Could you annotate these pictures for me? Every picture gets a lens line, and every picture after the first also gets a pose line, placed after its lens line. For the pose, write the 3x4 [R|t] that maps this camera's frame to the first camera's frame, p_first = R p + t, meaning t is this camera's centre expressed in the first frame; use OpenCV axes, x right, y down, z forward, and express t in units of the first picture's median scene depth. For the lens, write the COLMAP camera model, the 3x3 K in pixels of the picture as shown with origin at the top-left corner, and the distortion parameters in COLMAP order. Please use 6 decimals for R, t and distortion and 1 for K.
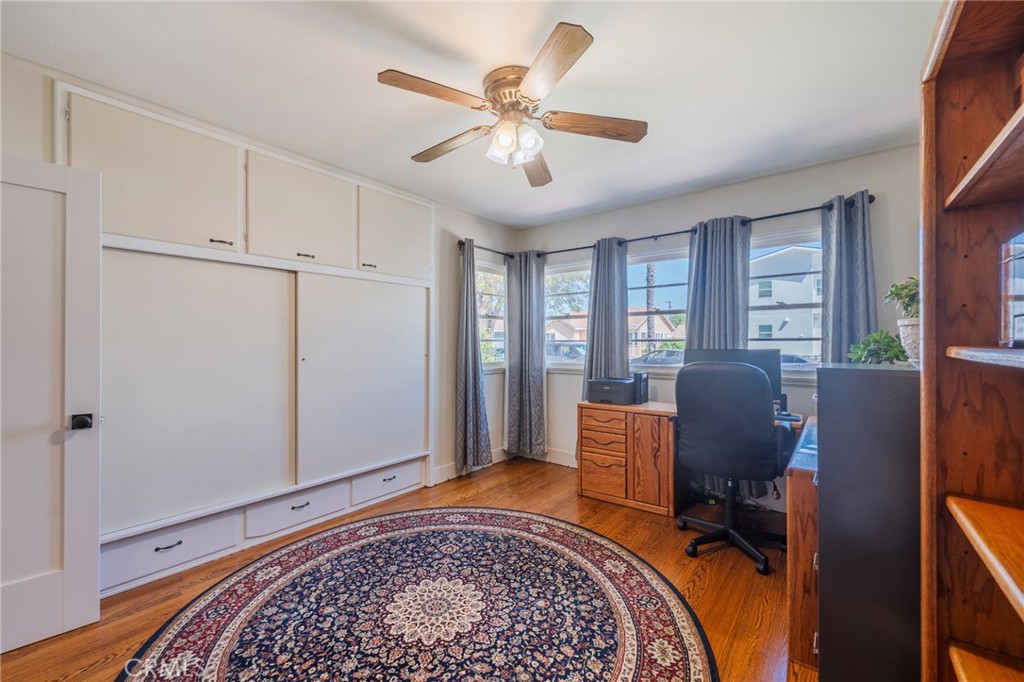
lens RADIAL K [[414.3, 0, 512.1], [0, 414.3, 340.8], [0, 0, 1]] dist [-0.001333, -0.000162]
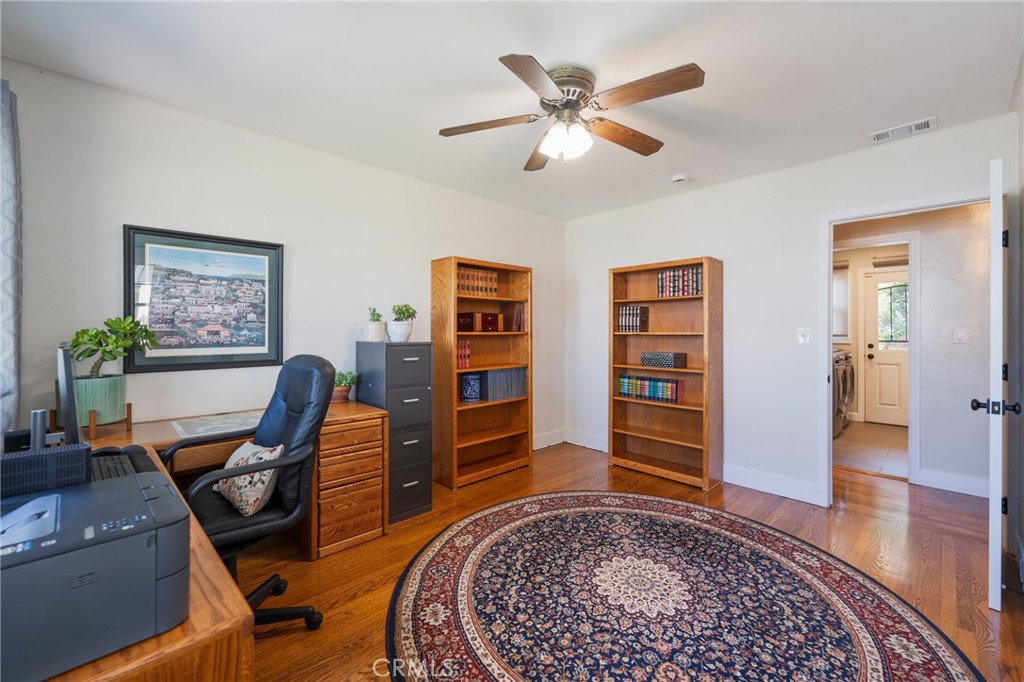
lens RADIAL K [[414.3, 0, 512.2], [0, 414.3, 333.3], [0, 0, 1]] dist [-0.001333, -0.000162]
pose [[-0.990591, -0.001034, 0.136852, -0.004628], [-0.000718, 0.999997, 0.002355, 0.007587], [-0.136854, 0.002234, -0.990589, 1.764769]]
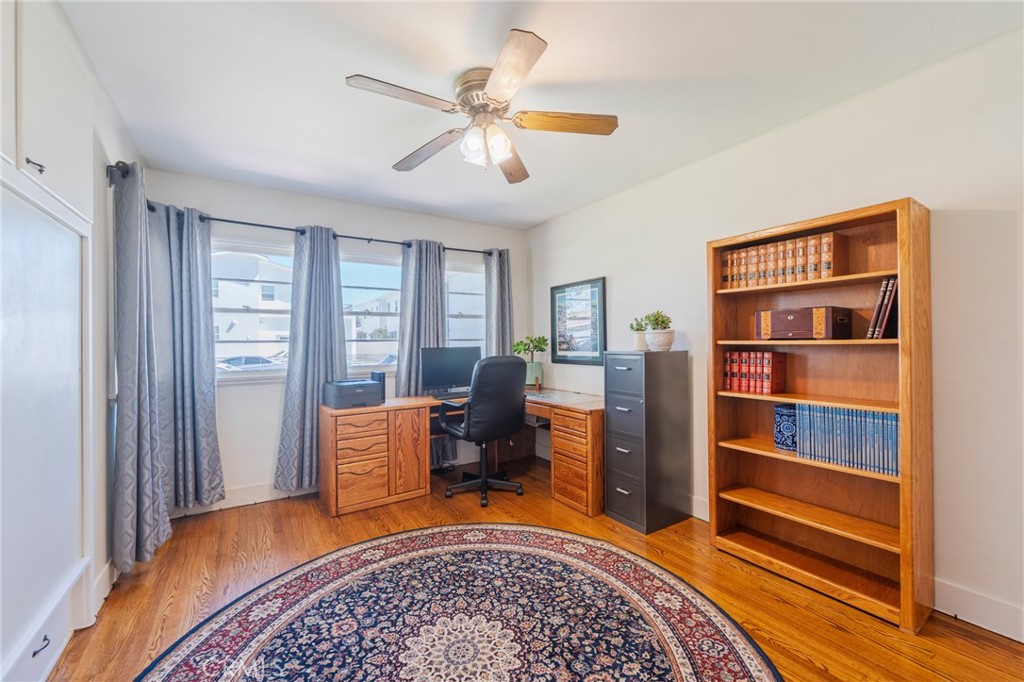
lens RADIAL K [[414.3, 0, 513.0], [0, 414.3, 341.8], [0, 0, 1]] dist [-0.001333, -0.000162]
pose [[0.319797, -0.002672, 0.947482, -0.806845], [0.006133, 0.999981, 0.000750, 0.005333], [-0.947466, 0.005571, 0.319807, 0.529569]]
